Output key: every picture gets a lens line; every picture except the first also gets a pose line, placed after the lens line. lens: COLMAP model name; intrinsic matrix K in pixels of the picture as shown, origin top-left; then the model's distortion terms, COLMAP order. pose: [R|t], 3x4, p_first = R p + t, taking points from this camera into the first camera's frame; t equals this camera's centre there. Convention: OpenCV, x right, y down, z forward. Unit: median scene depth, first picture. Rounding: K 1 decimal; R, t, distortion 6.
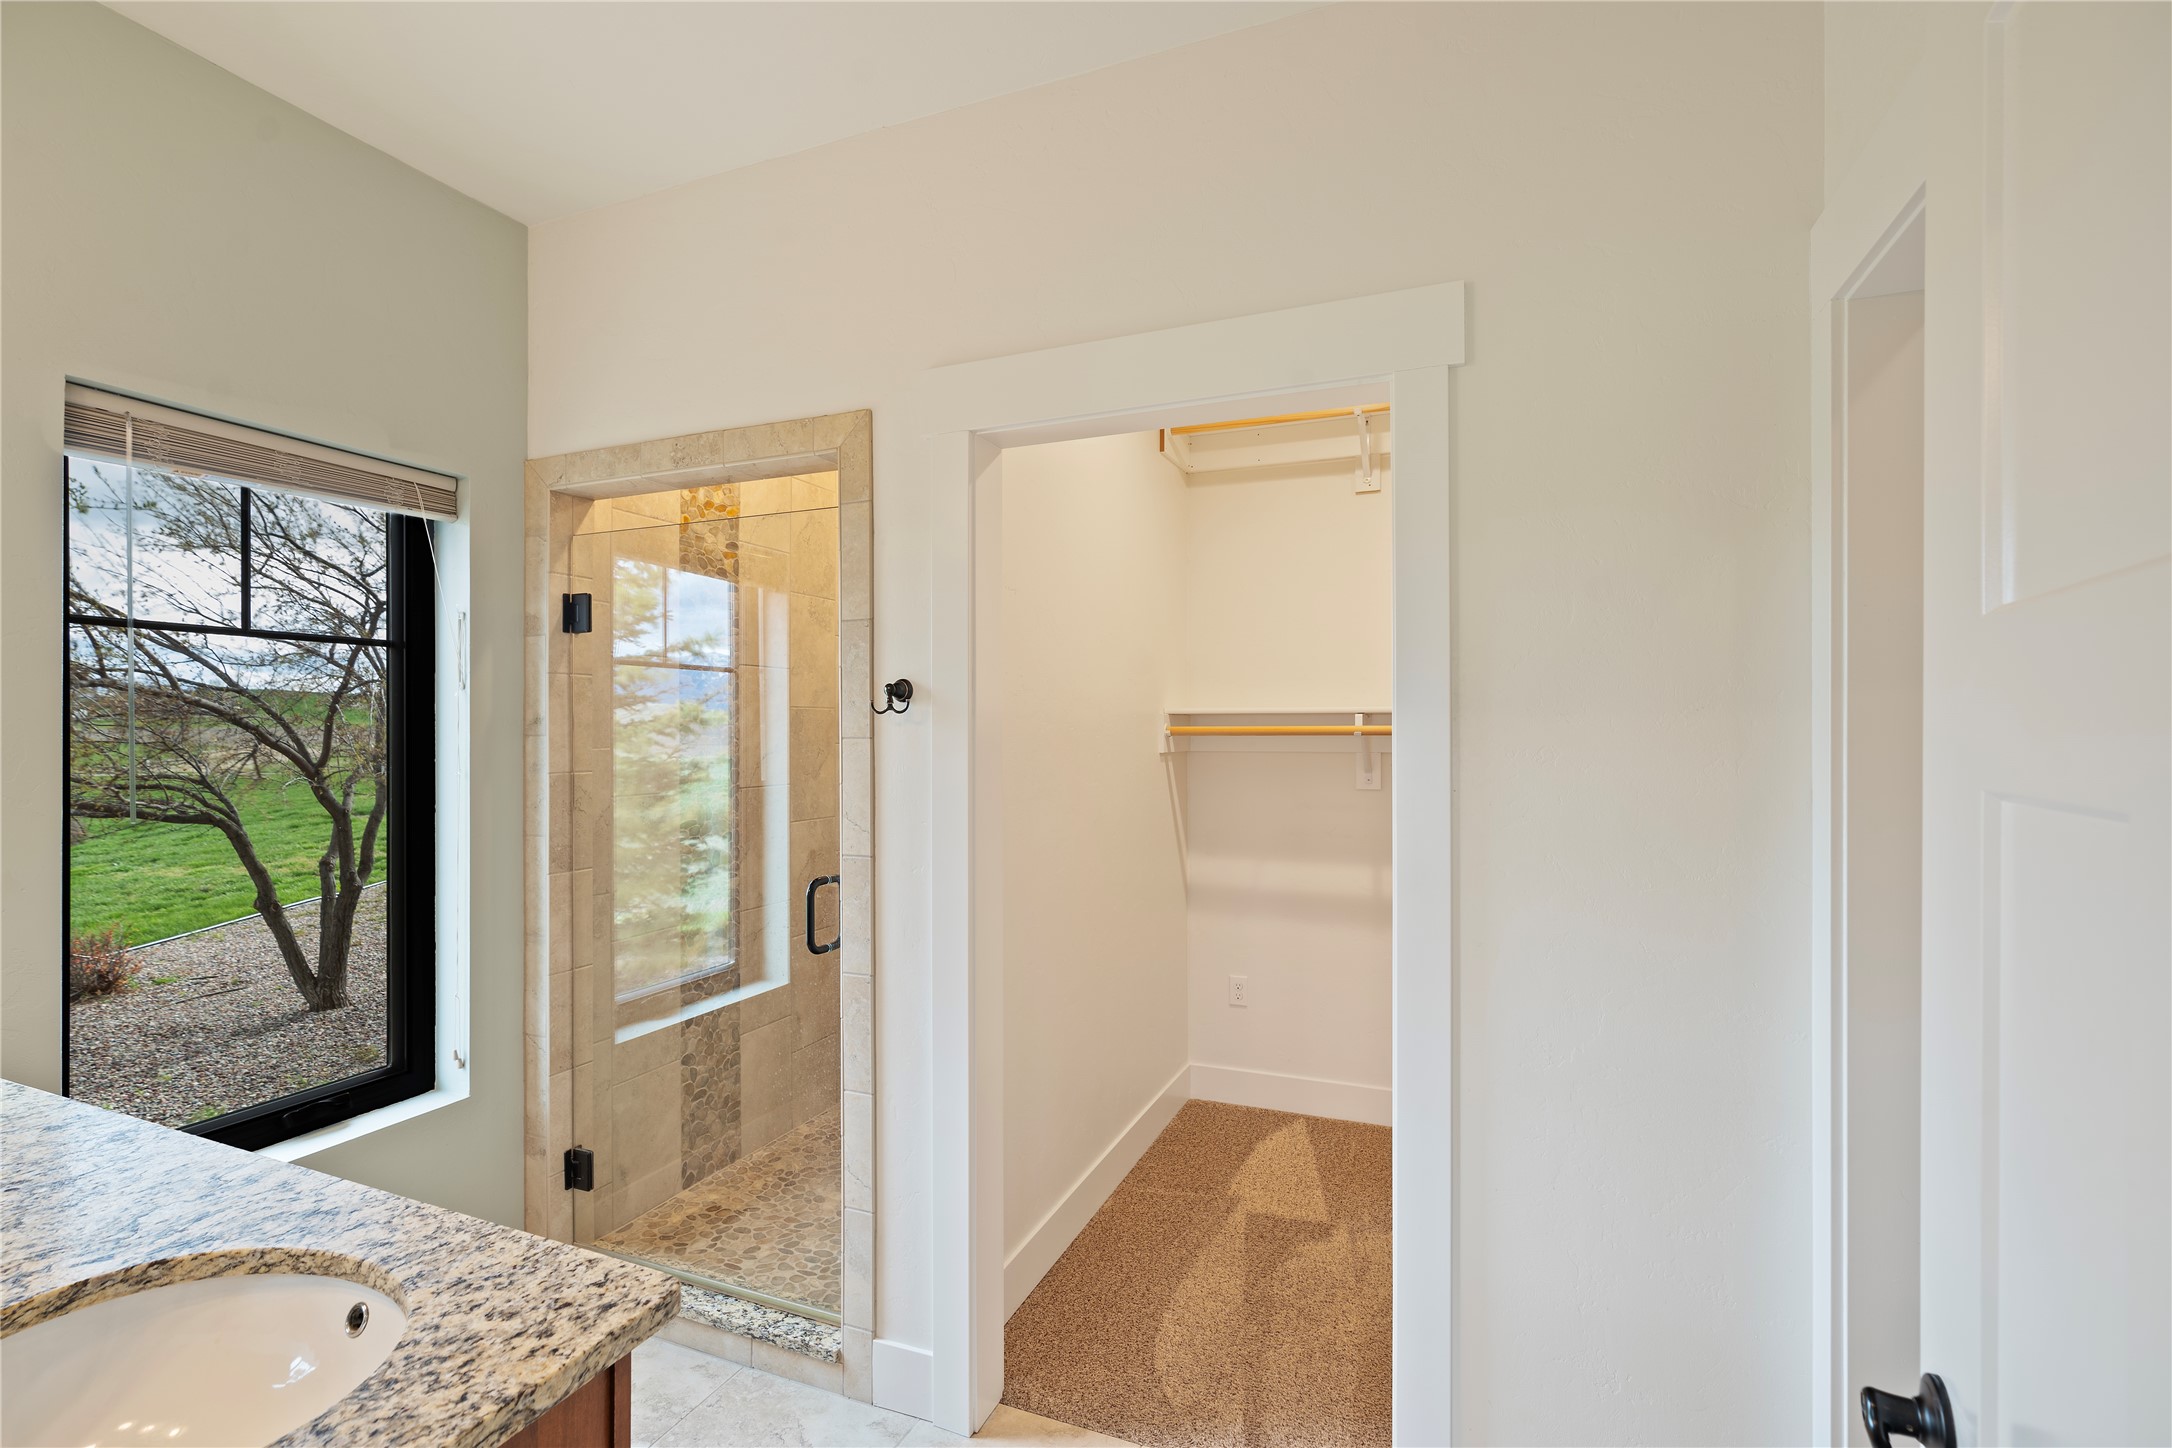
lens RADIAL K [[989.9, 0, 1089.4], [0, 989.9, 717.9], [0, 0, 1]] dist [-0.011400, 0.000342]
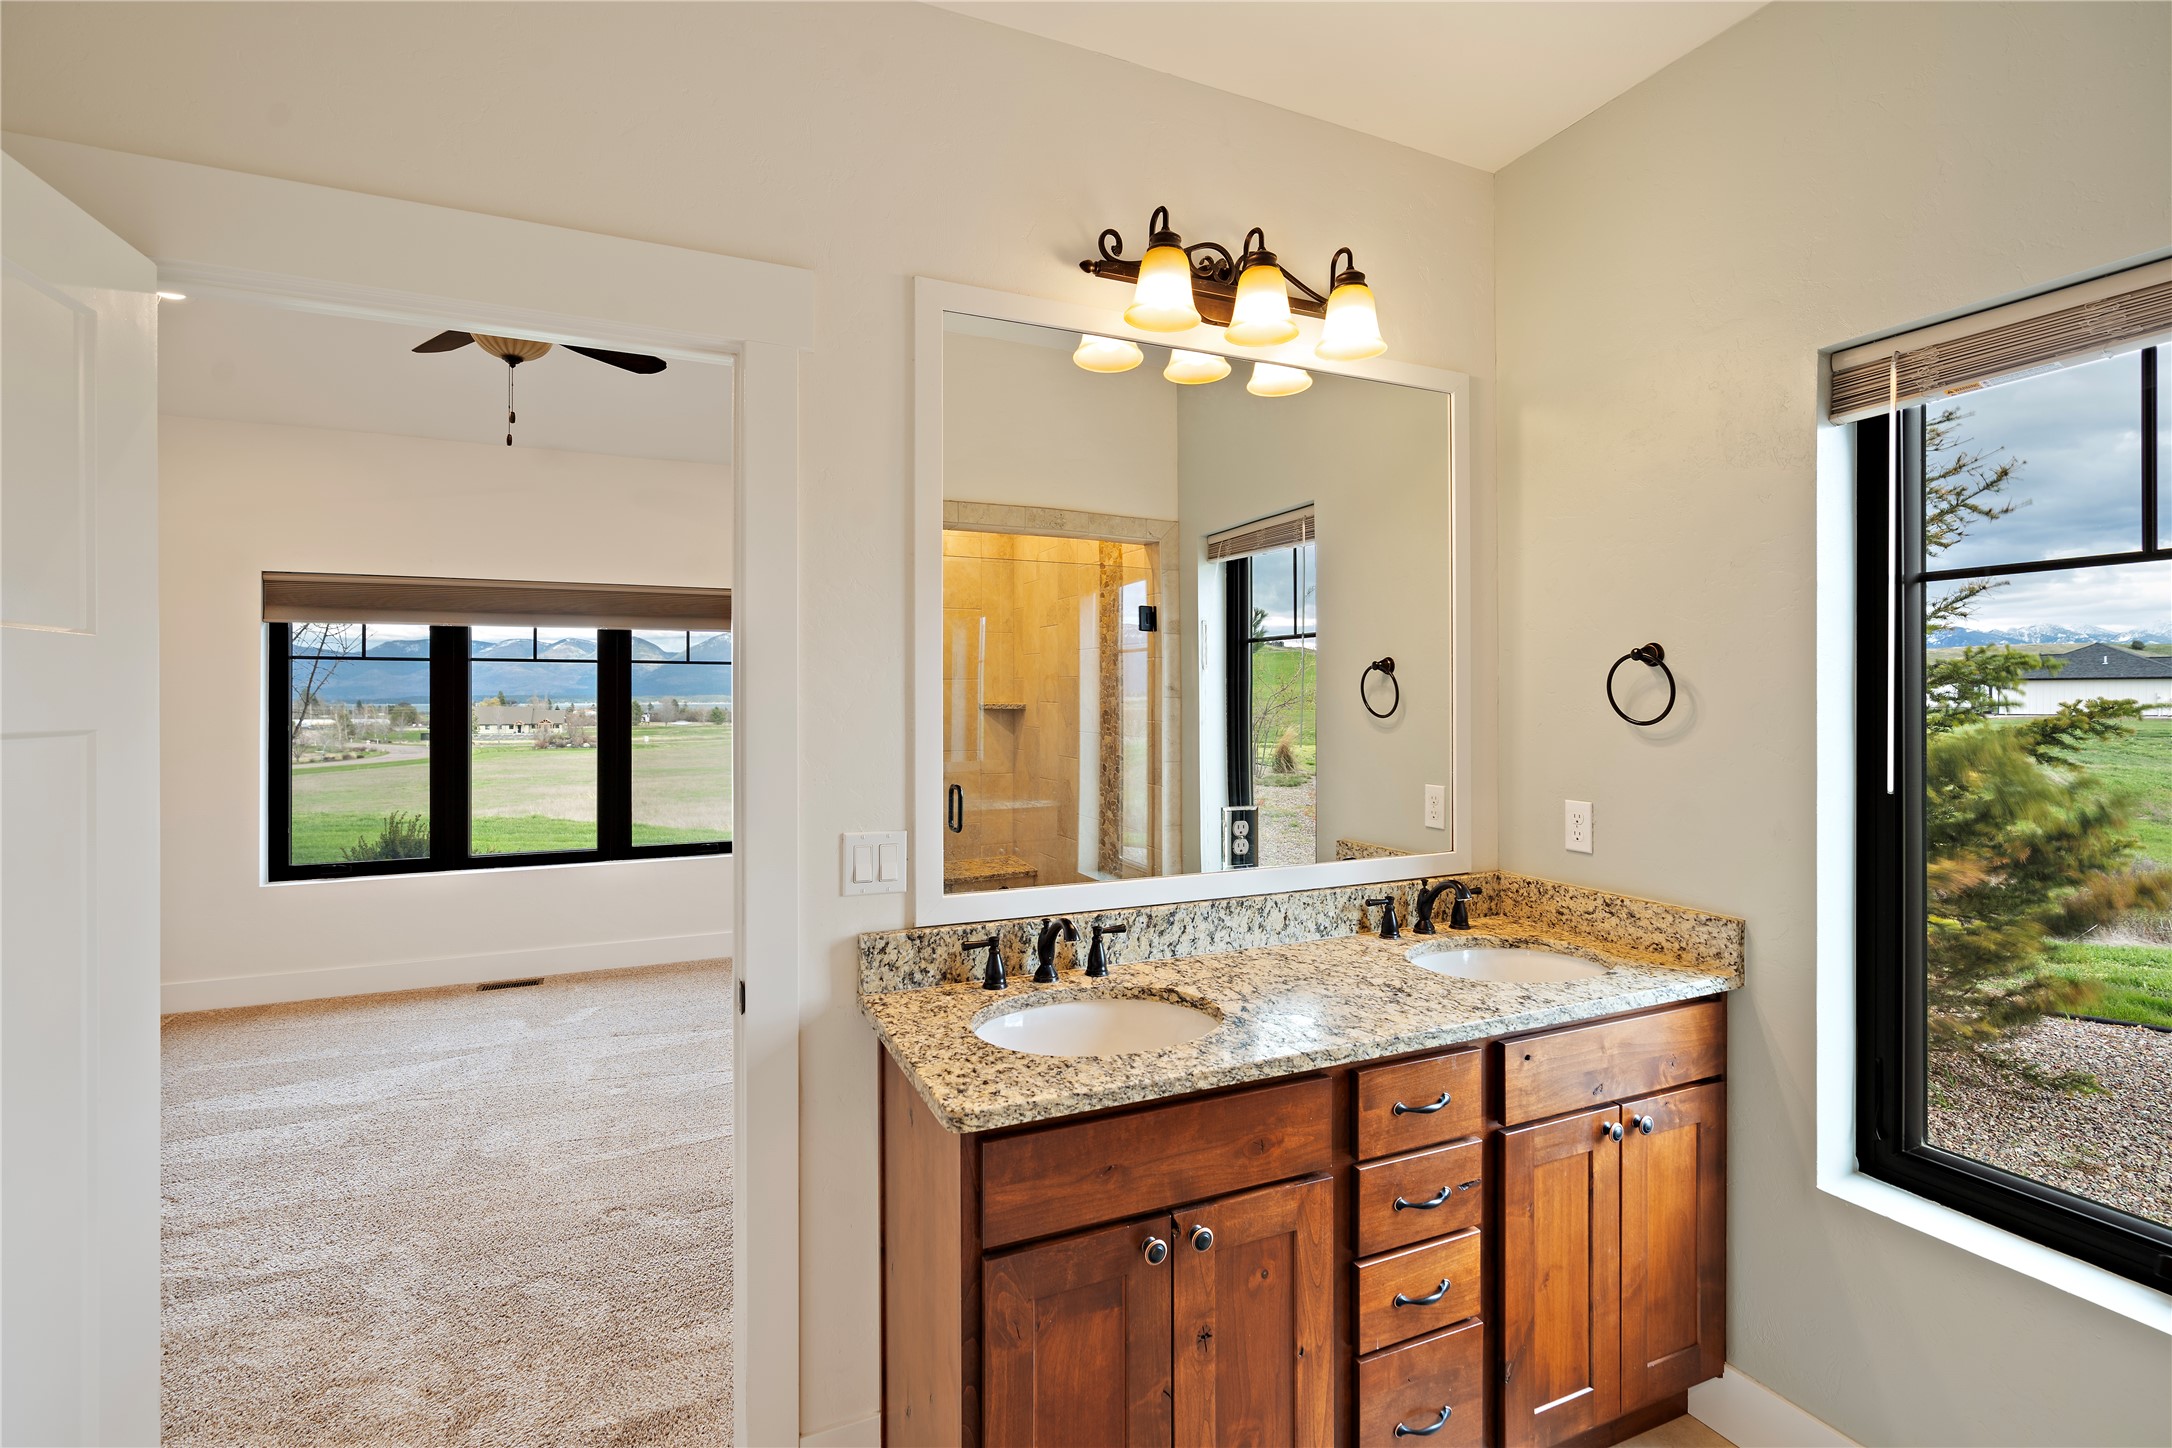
lens RADIAL K [[989.9, 0, 1089.4], [0, 989.9, 717.9], [0, 0, 1]] dist [-0.011400, 0.000342]
pose [[-0.687252, 0.009242, -0.726361, 0.431954], [0.005934, 0.999957, 0.007108, 0.045228], [0.726395, 0.000575, -0.687277, 2.163806]]
